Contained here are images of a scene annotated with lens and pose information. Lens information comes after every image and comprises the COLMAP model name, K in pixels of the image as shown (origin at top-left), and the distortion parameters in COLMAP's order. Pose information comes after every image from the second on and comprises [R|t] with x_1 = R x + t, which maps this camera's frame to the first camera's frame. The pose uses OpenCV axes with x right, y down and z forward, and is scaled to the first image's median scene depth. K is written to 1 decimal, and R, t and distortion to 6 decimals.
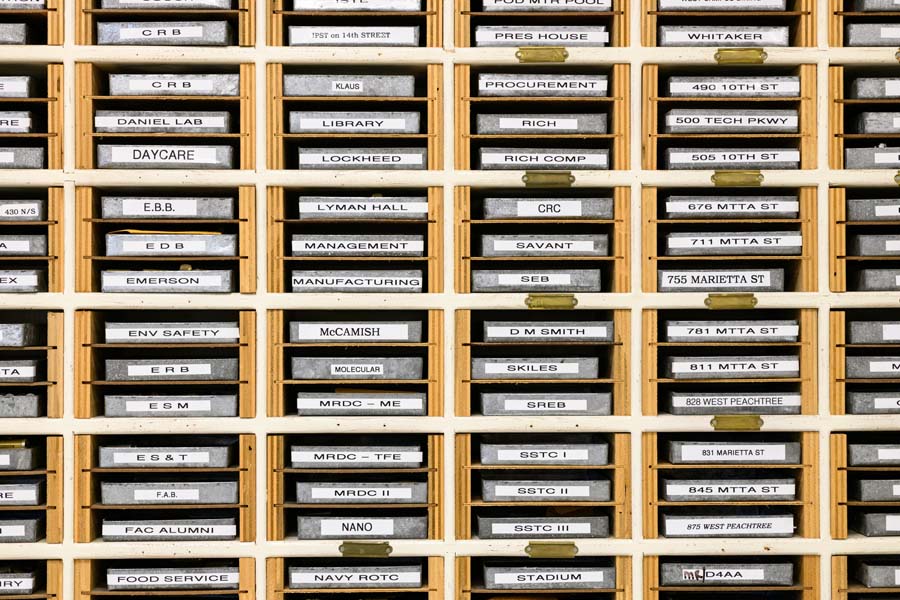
lens RADIAL K [[1639.8, 0, 450.1], [0, 1639.8, 300.0], [0, 0, 1]] dist [-0.022214, 0.000000]
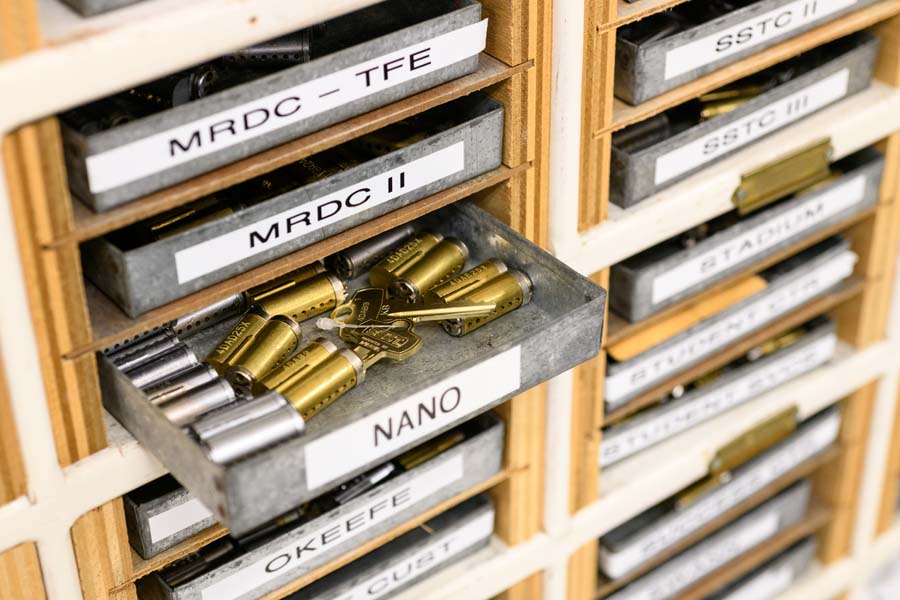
lens RADIAL K [[1639.8, 0, 449.8], [0, 1639.8, 300.0], [0, 0, 1]] dist [-0.022214, 0.000000]
pose [[0.931857, -0.221227, 0.287578, -0.120295], [0.013395, 0.813043, 0.582050, -0.038152], [-0.362578, -0.538535, 0.760603, 0.755830]]
